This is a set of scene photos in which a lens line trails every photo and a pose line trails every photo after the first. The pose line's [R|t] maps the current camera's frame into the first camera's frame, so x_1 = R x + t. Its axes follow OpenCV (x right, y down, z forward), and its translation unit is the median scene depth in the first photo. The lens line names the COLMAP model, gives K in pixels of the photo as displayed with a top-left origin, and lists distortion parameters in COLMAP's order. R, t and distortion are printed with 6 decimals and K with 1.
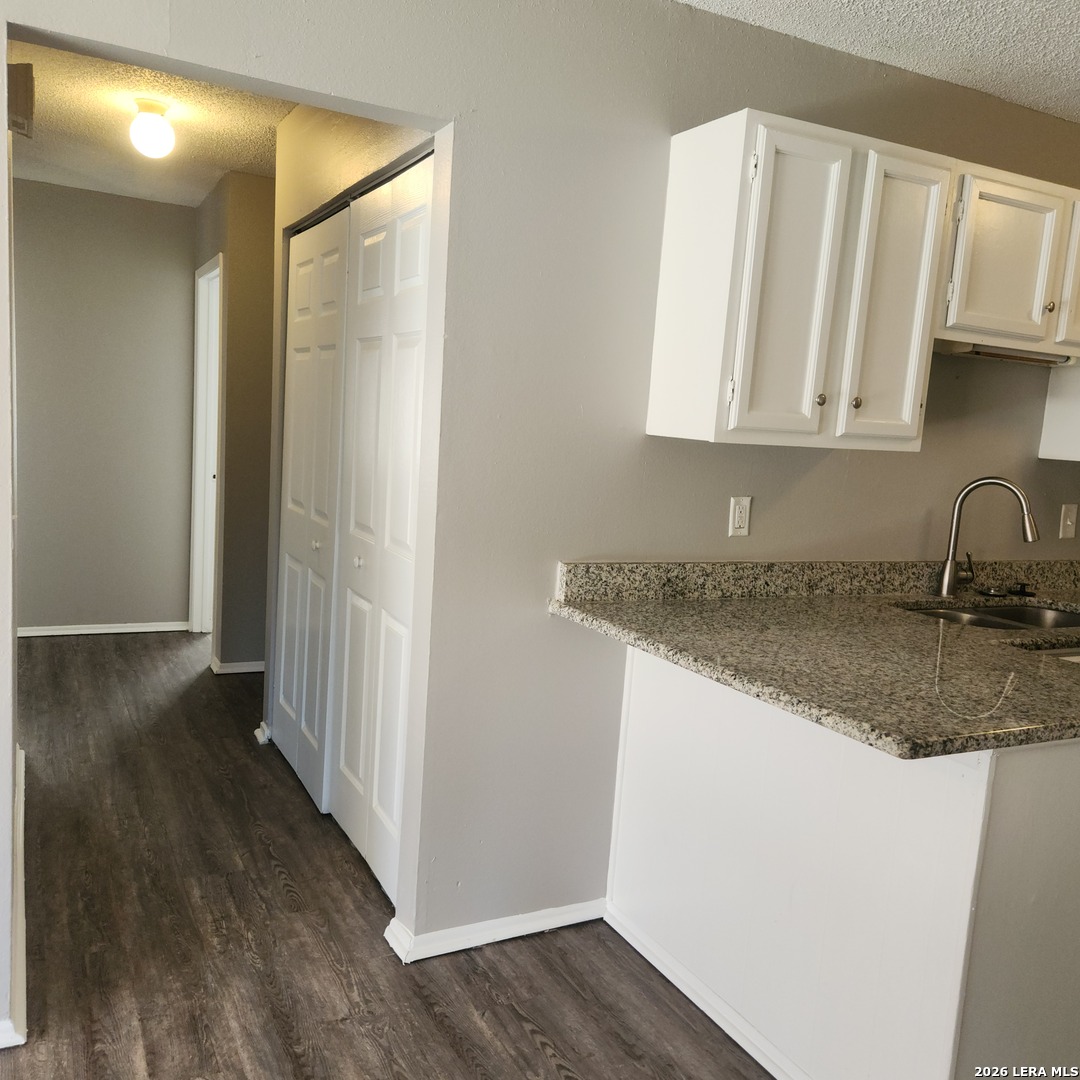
lens RADIAL K [[964.8, 0, 540.0], [0, 964.8, 540.0], [0, 0, 1]] dist [0.082758, -0.081219]
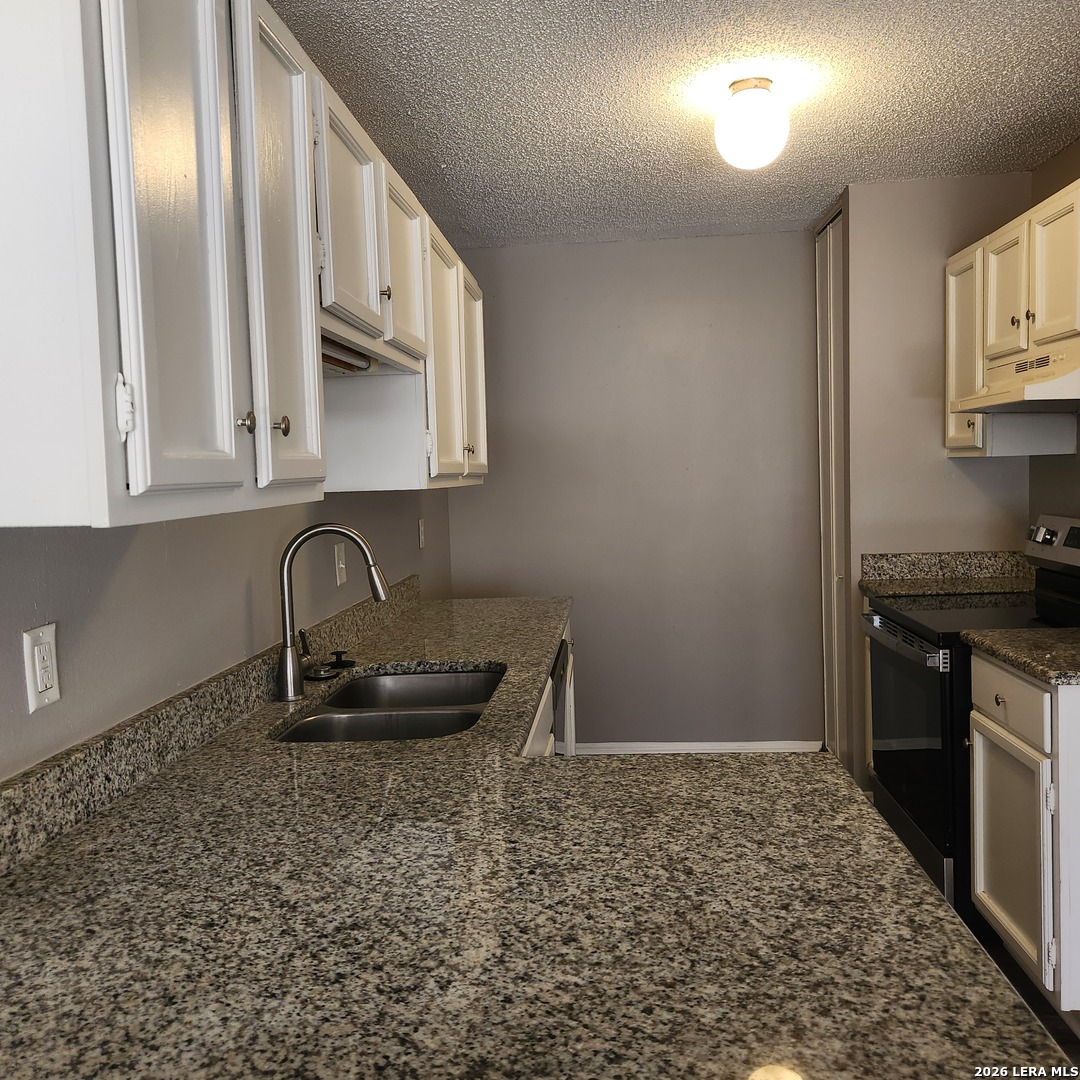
lens RADIAL K [[964.8, 0, 540.0], [0, 964.8, 540.0], [0, 0, 1]] dist [0.082758, -0.081219]
pose [[0.519199, -0.145182, 0.842232, -0.072775], [0.171288, 0.983148, 0.063881, -0.076611], [-0.837313, 0.111097, 0.535317, 0.517242]]
